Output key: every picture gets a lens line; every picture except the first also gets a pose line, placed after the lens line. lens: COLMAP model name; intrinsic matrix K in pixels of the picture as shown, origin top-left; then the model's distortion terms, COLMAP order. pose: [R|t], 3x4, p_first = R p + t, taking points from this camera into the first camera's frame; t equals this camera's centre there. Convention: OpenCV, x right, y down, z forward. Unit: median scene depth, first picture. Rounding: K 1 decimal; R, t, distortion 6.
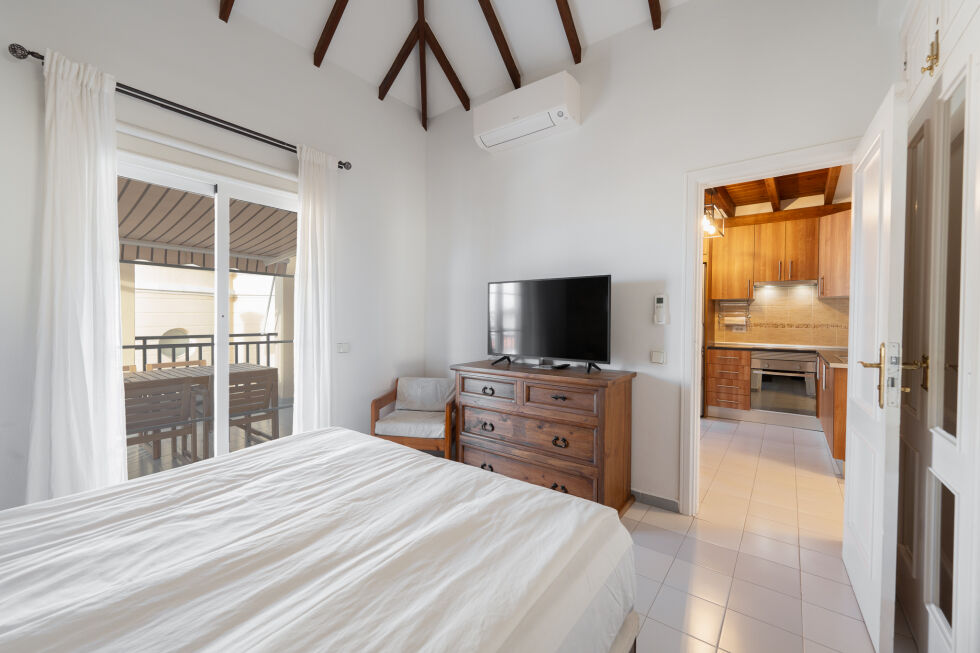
lens RADIAL K [[393.6, 0, 492.7], [0, 393.6, 321.5], [0, 0, 1]] dist [-0.000415, -0.001117]
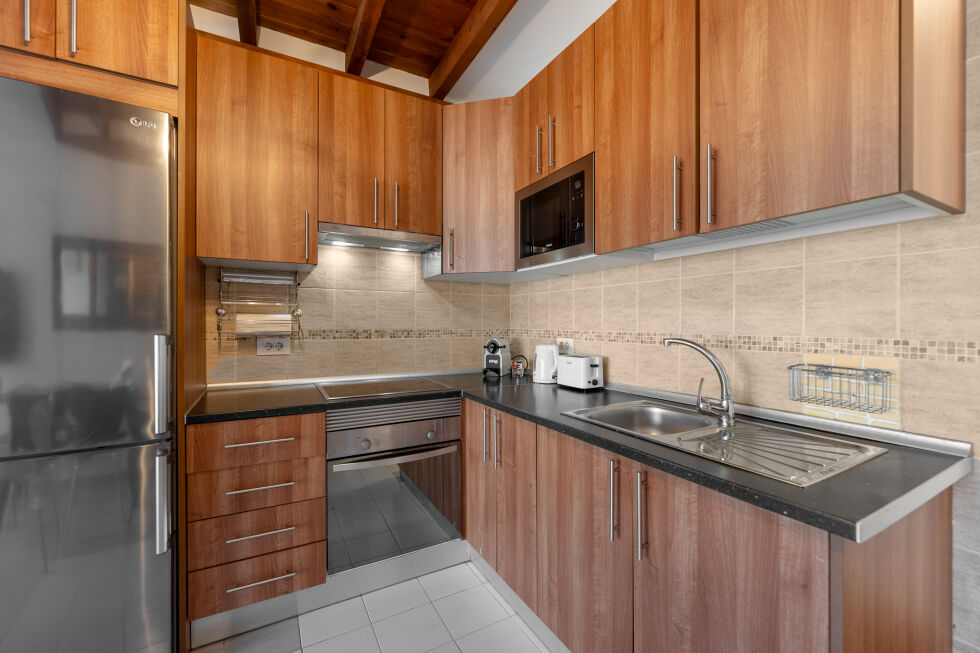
lens RADIAL K [[408.9, 0, 504.7], [0, 408.9, 324.6], [0, 0, 1]] dist [-0.007795, -0.001524]
pose [[0.377375, -0.006139, 0.926040, 0.360566], [0.011578, 0.999931, 0.001910, 0.000617], [-0.925988, 0.010000, 0.377420, 0.674962]]
